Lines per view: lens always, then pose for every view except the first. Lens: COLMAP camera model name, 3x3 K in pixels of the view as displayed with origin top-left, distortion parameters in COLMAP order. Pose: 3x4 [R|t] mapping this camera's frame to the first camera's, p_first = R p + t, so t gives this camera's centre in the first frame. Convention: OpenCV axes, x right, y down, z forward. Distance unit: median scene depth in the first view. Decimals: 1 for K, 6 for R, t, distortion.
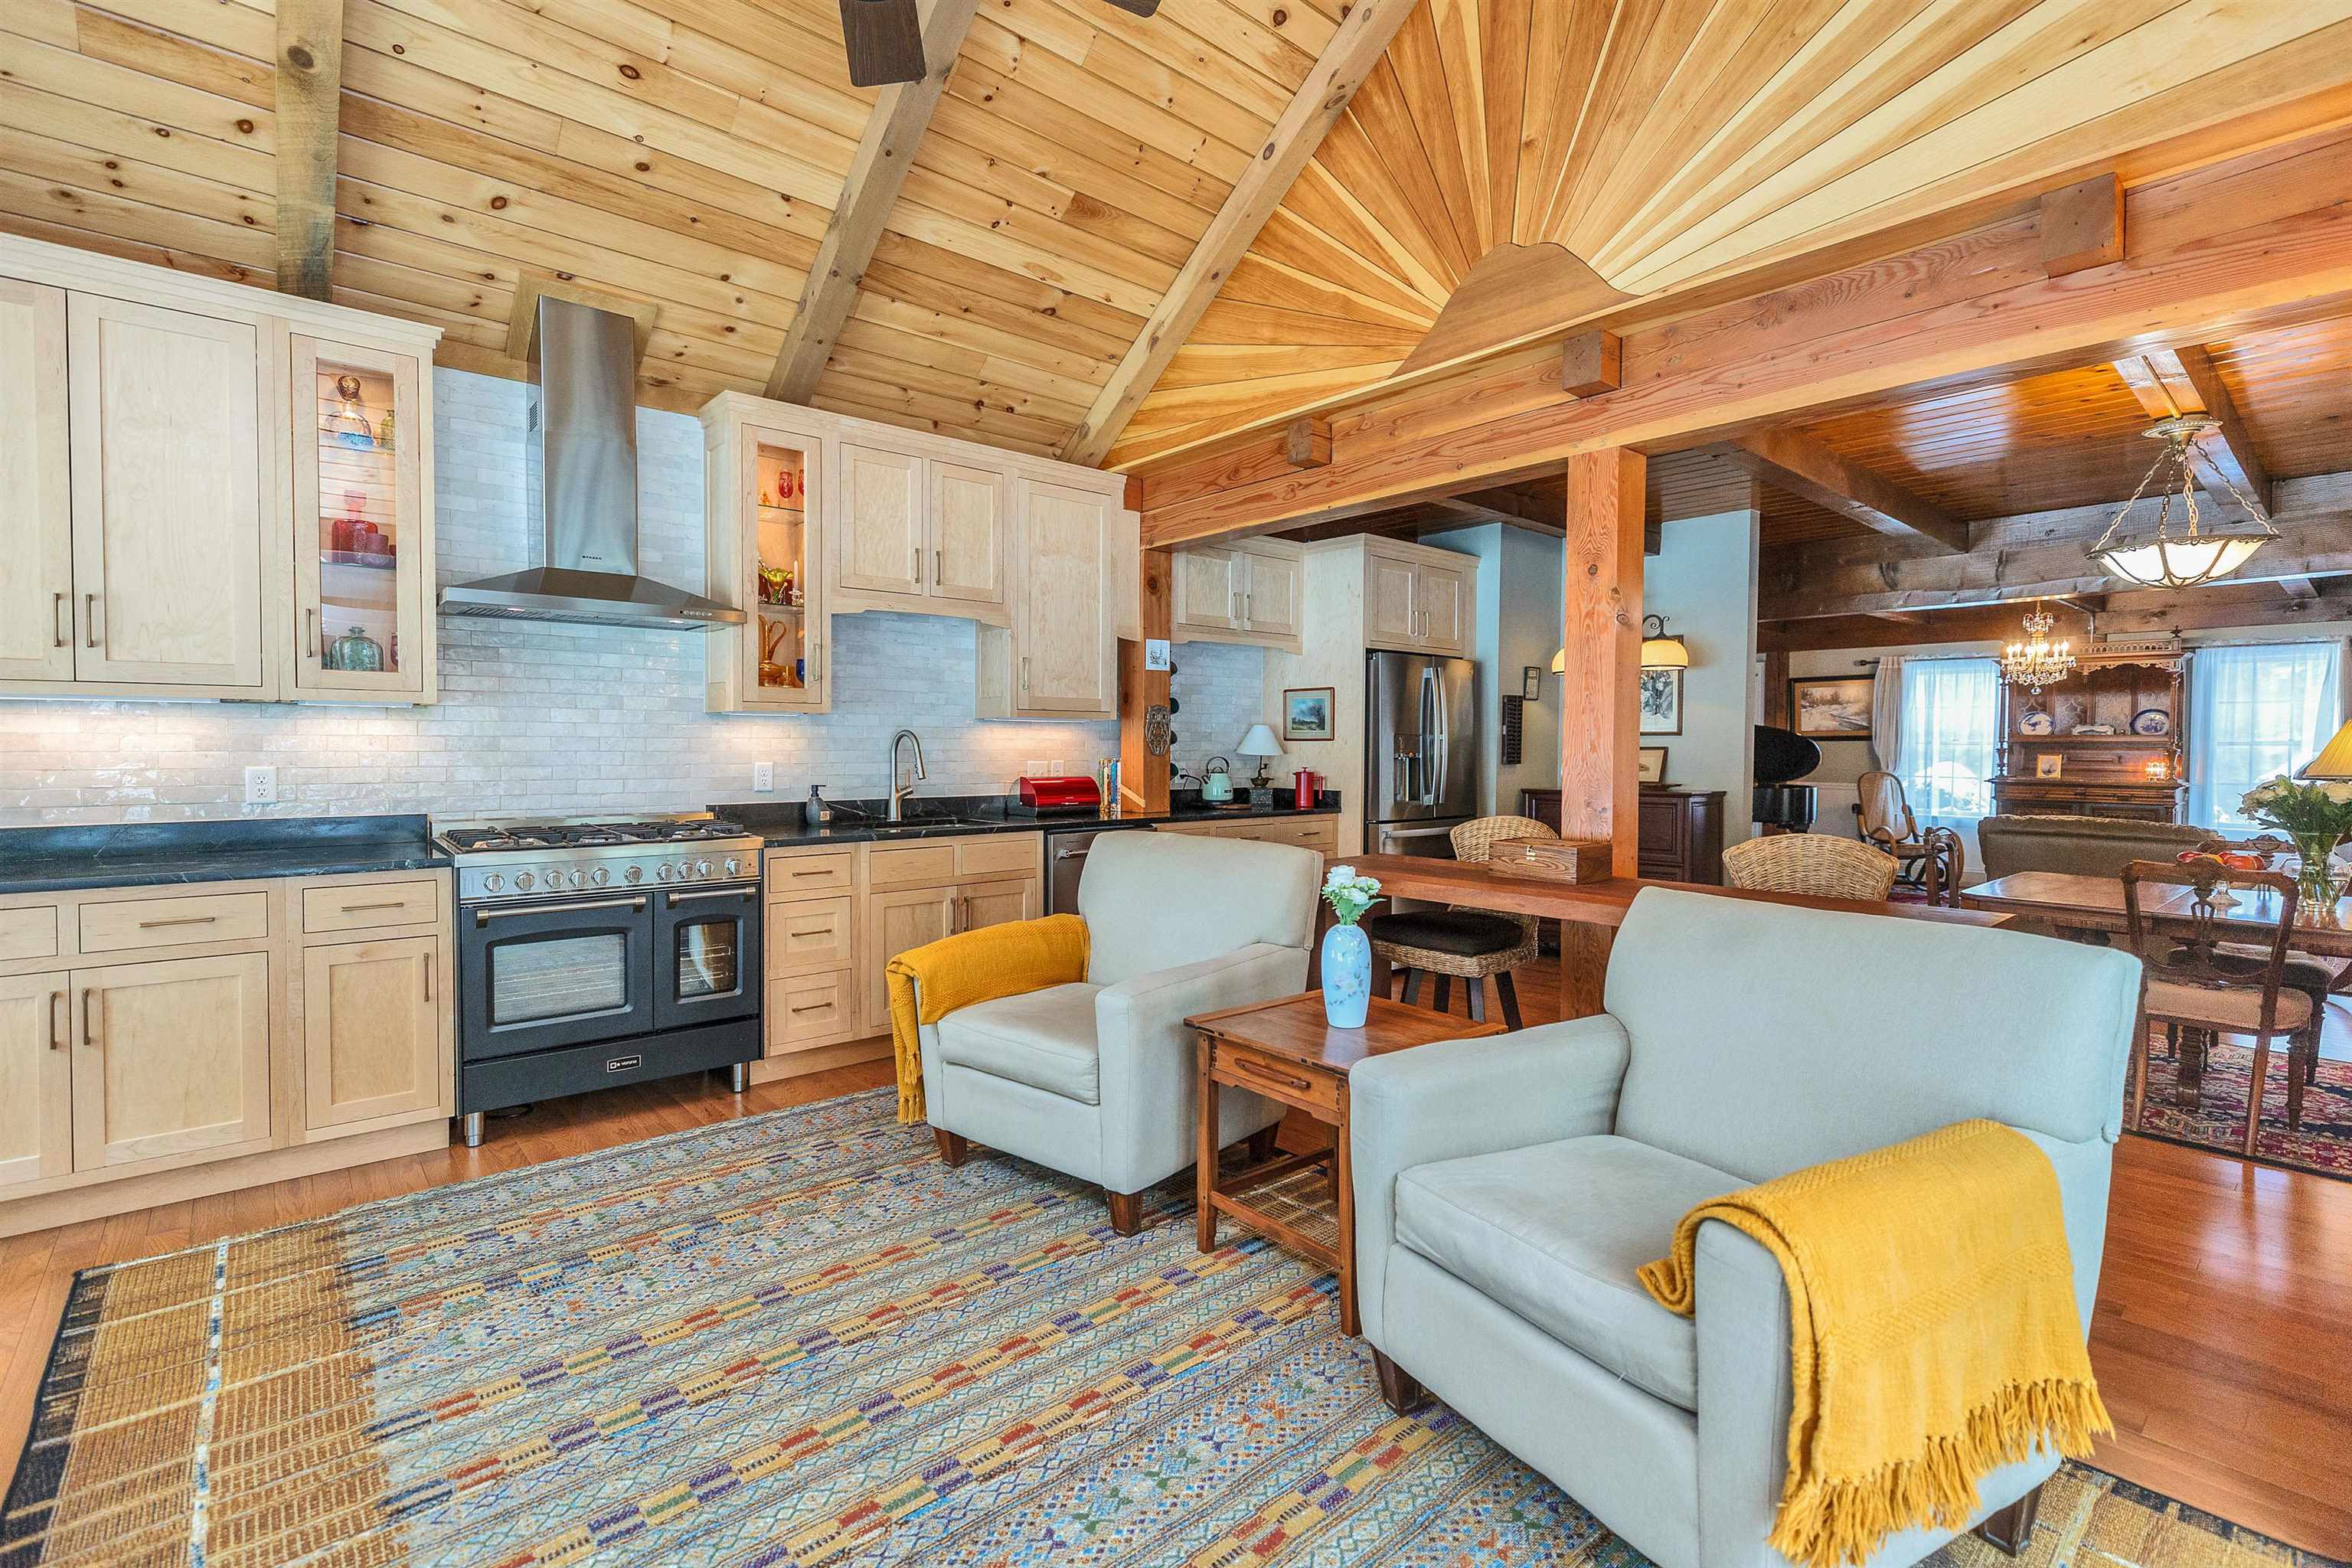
lens RADIAL K [[1062.8, 0, 1174.1], [0, 1062.8, 779.2], [0, 0, 1]] dist [0.004068, -0.000319]
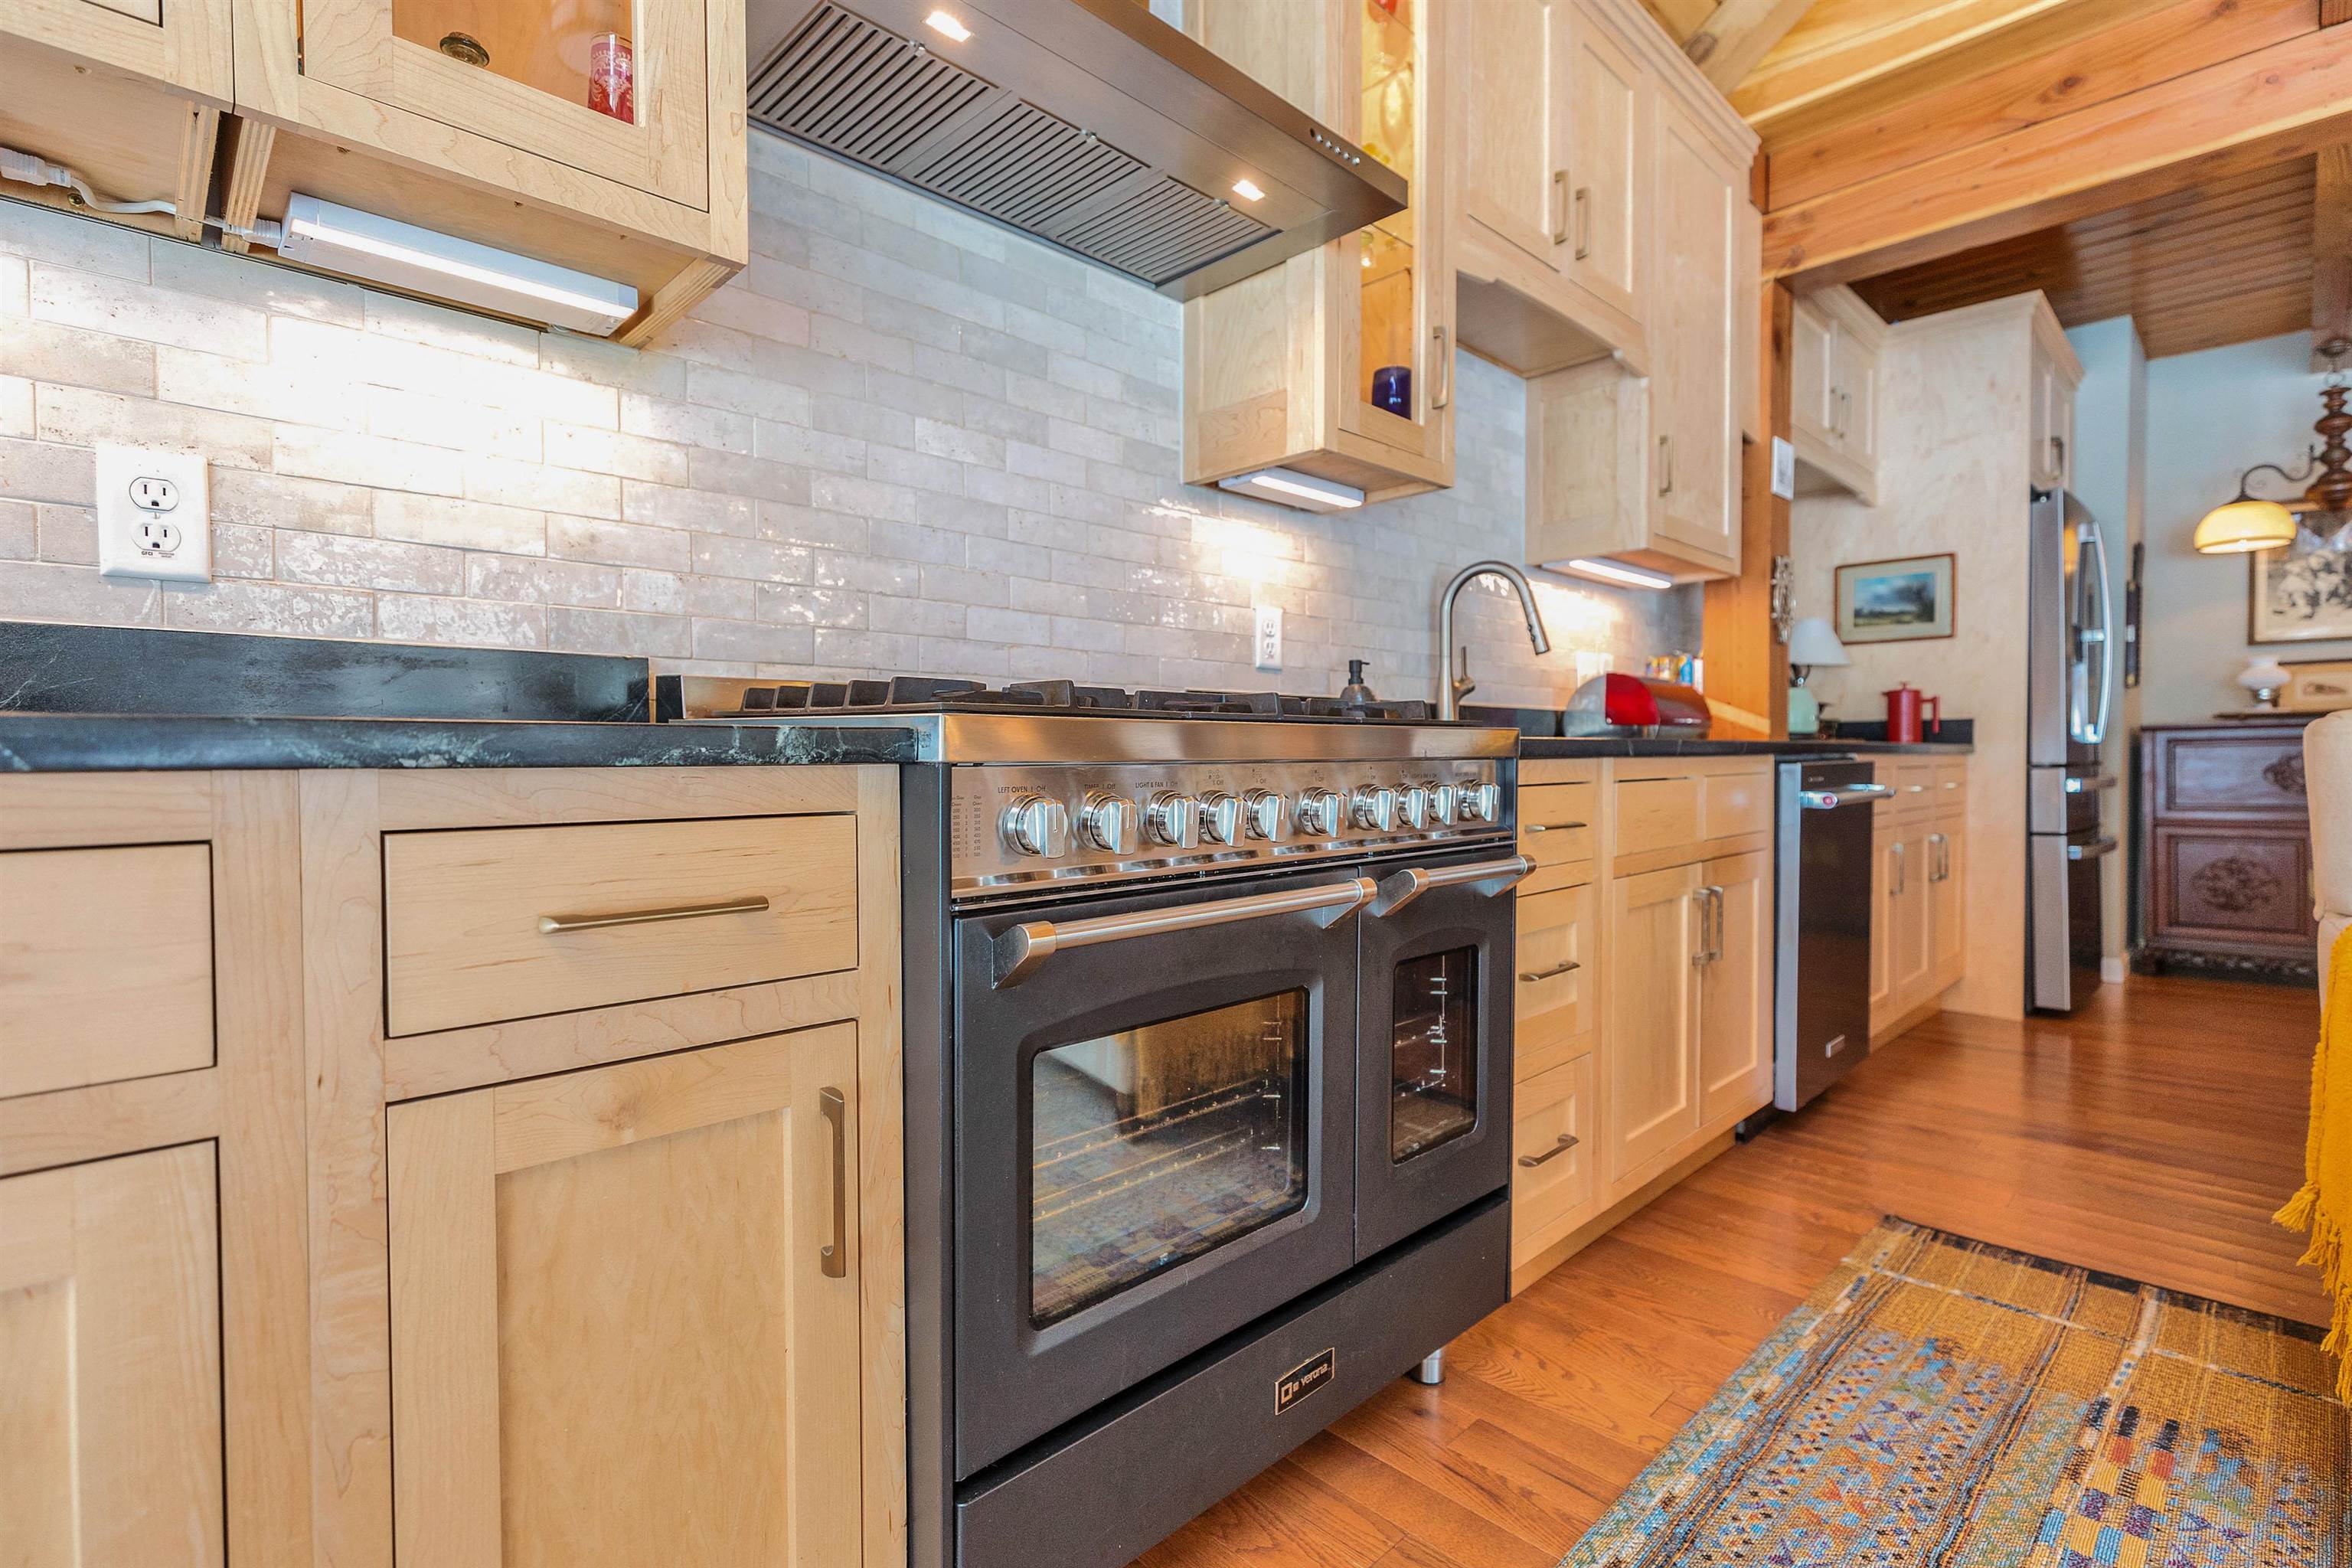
lens RADIAL K [[1094.4, 0, 1184.0], [0, 1094.4, 783.2], [0, 0, 1]] dist [-0.000100, -0.000111]
pose [[0.997930, -0.009015, 0.063672, -0.530252], [0.009511, 0.999927, -0.007495, 0.076374], [-0.063600, 0.008085, 0.997943, 0.608890]]
